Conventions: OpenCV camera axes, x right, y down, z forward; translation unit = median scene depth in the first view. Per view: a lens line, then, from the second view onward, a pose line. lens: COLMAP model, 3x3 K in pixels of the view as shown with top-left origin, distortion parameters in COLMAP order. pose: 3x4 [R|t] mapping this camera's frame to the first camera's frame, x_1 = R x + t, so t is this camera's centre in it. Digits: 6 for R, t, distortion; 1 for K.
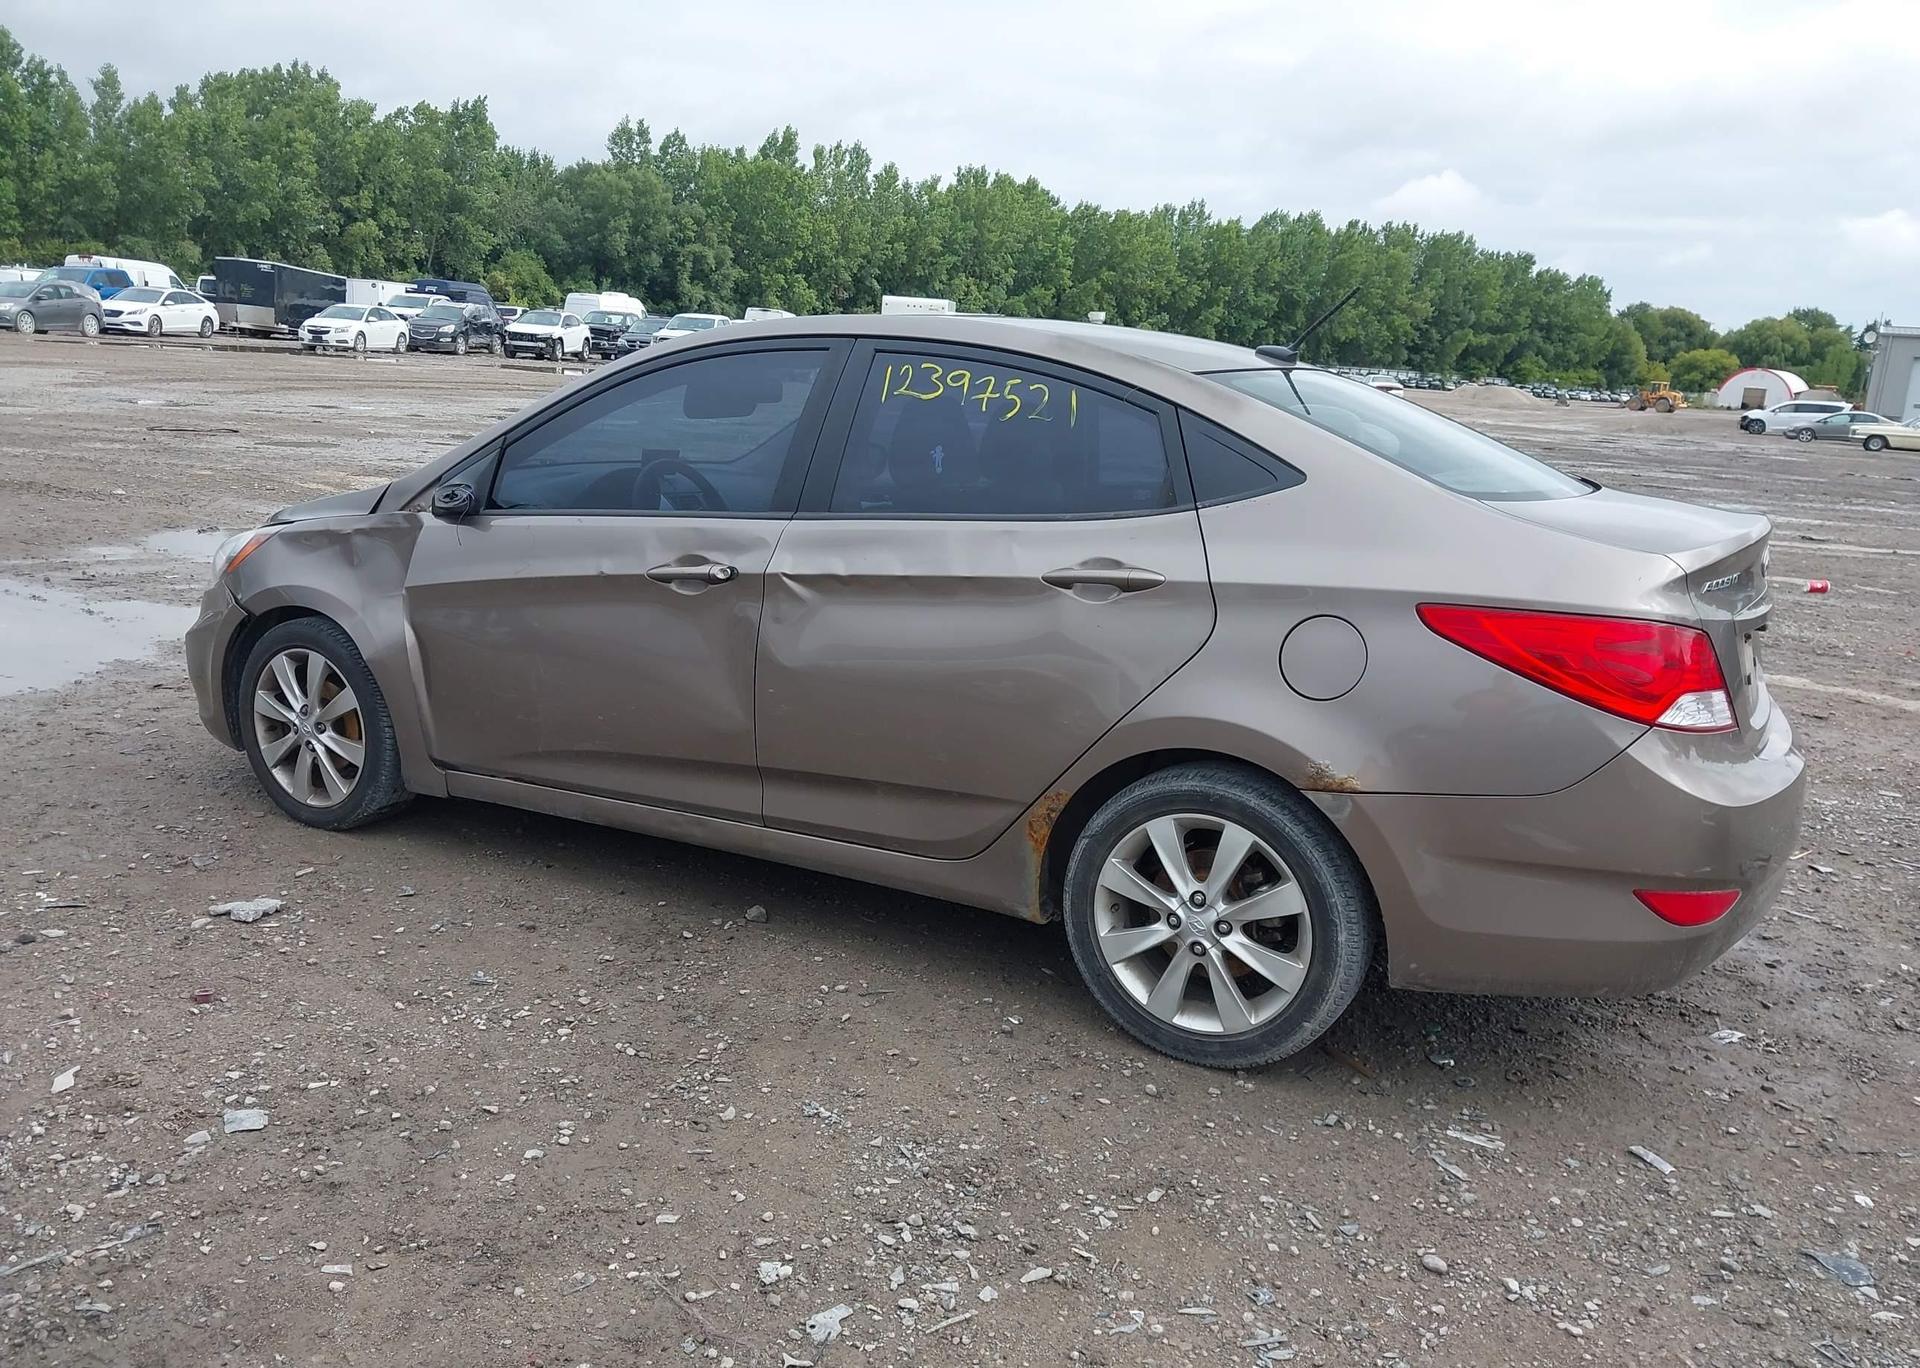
lens RADIAL K [[1522.1, 0, 939.0], [0, 1522.1, 712.1], [0, 0, 1]] dist [0.008032, -0.013354]
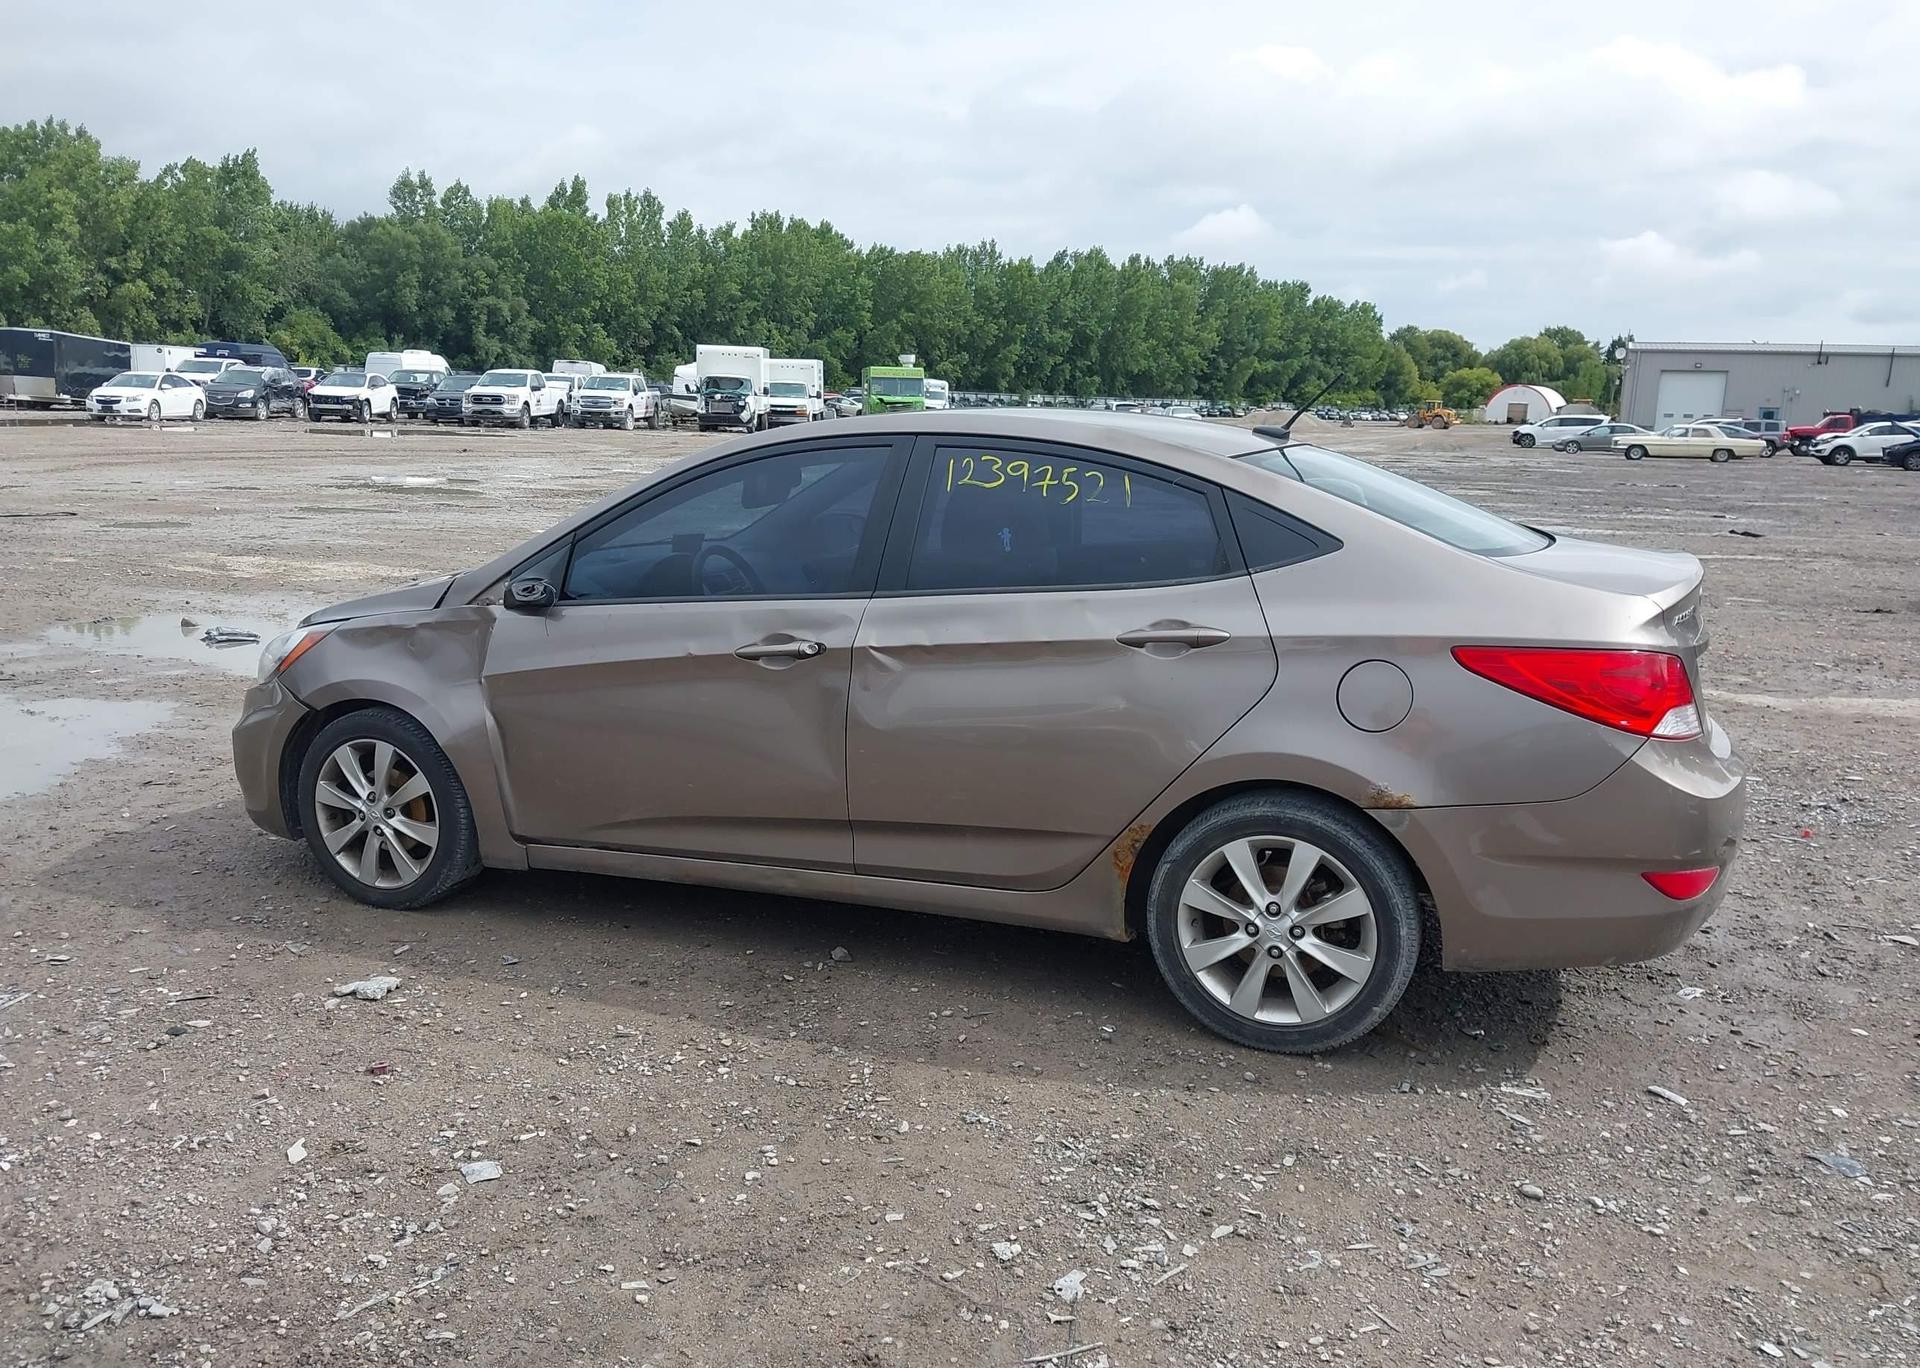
lens RADIAL K [[1522.1, 0, 939.0], [0, 1522.1, 712.1], [0, 0, 1]] dist [0.008032, -0.013354]
pose [[0.991361, -0.059643, 0.116819, -0.188319], [0.062595, 0.997802, -0.021766, -0.015877], [-0.115264, 0.028890, 0.992915, -0.115974]]
